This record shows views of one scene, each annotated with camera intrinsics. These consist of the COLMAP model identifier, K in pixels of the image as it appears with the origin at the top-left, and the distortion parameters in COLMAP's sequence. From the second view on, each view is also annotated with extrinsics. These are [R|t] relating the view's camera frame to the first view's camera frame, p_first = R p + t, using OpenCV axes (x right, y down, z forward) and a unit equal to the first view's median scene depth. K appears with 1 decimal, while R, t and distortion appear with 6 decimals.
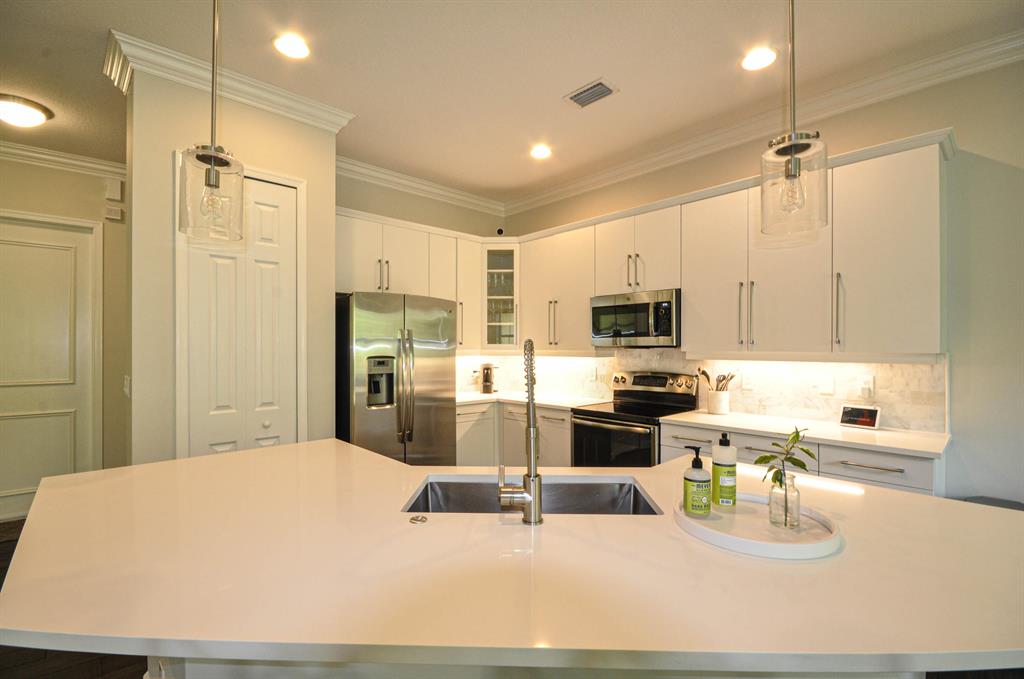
lens RADIAL K [[452.4, 0, 509.6], [0, 452.4, 349.7], [0, 0, 1]] dist [-0.001512, -0.002334]
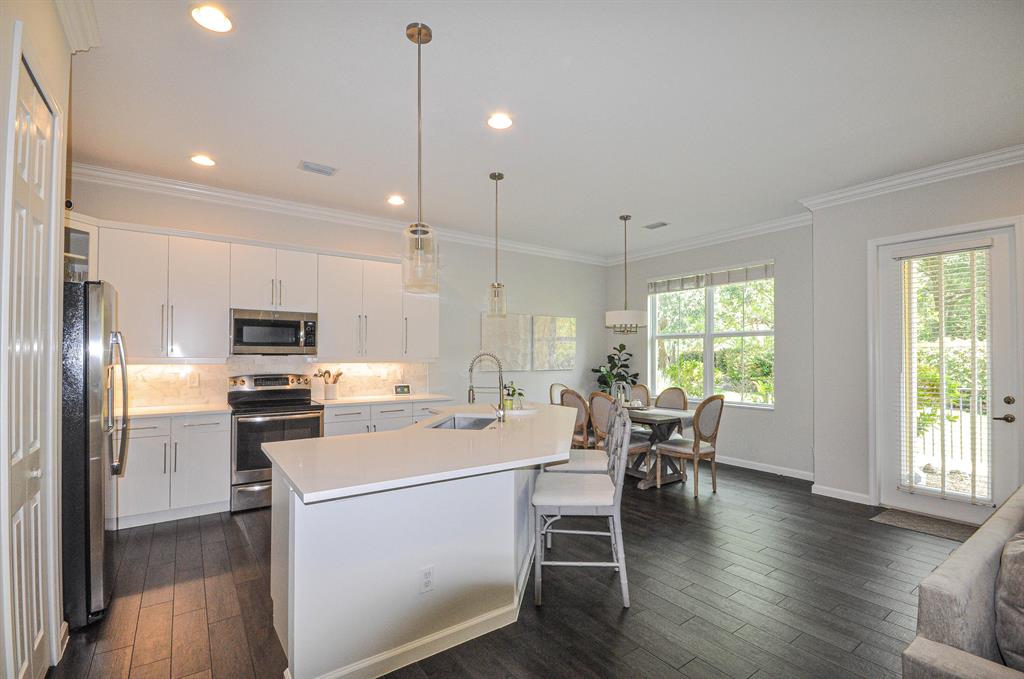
lens RADIAL K [[452.4, 0, 512.2], [0, 452.4, 349.2], [0, 0, 1]] dist [-0.001512, -0.002334]
pose [[0.123766, 0.014558, 0.992205, -0.882318], [0.001219, 0.999889, -0.014823, -0.000001], [-0.992311, 0.003044, 0.123735, 0.203122]]
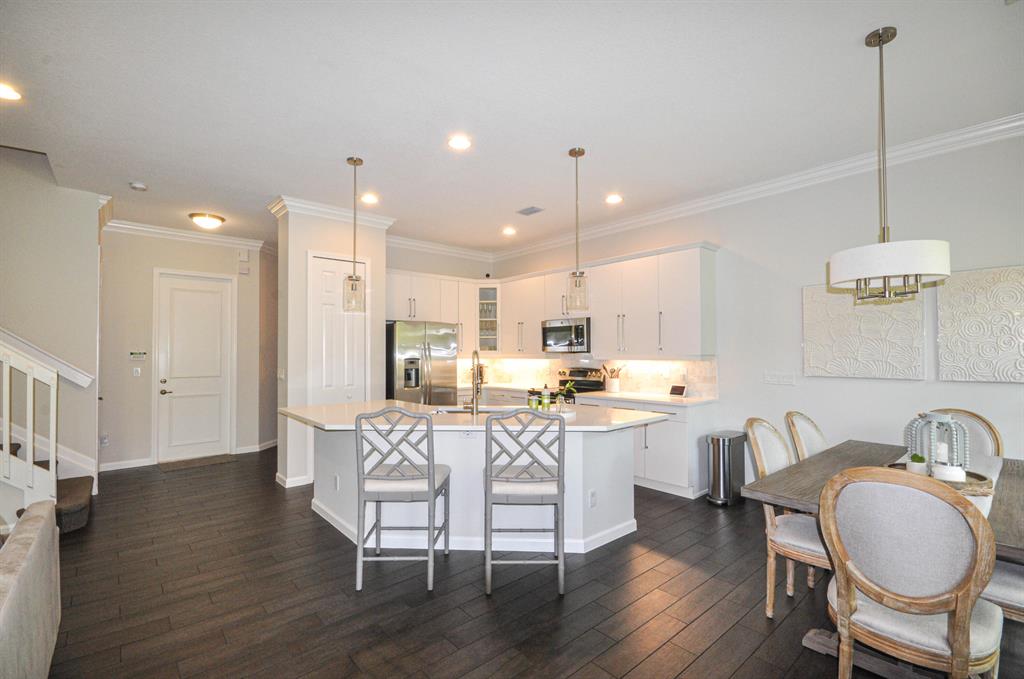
lens RADIAL K [[452.4, 0, 505.8], [0, 452.4, 343.5], [0, 0, 1]] dist [-0.001512, -0.002334]
pose [[0.999233, -0.005722, -0.038747, 0.123738], [0.004744, 0.999669, -0.025274, 0.002880], [0.038879, 0.025071, 0.998929, -0.629605]]
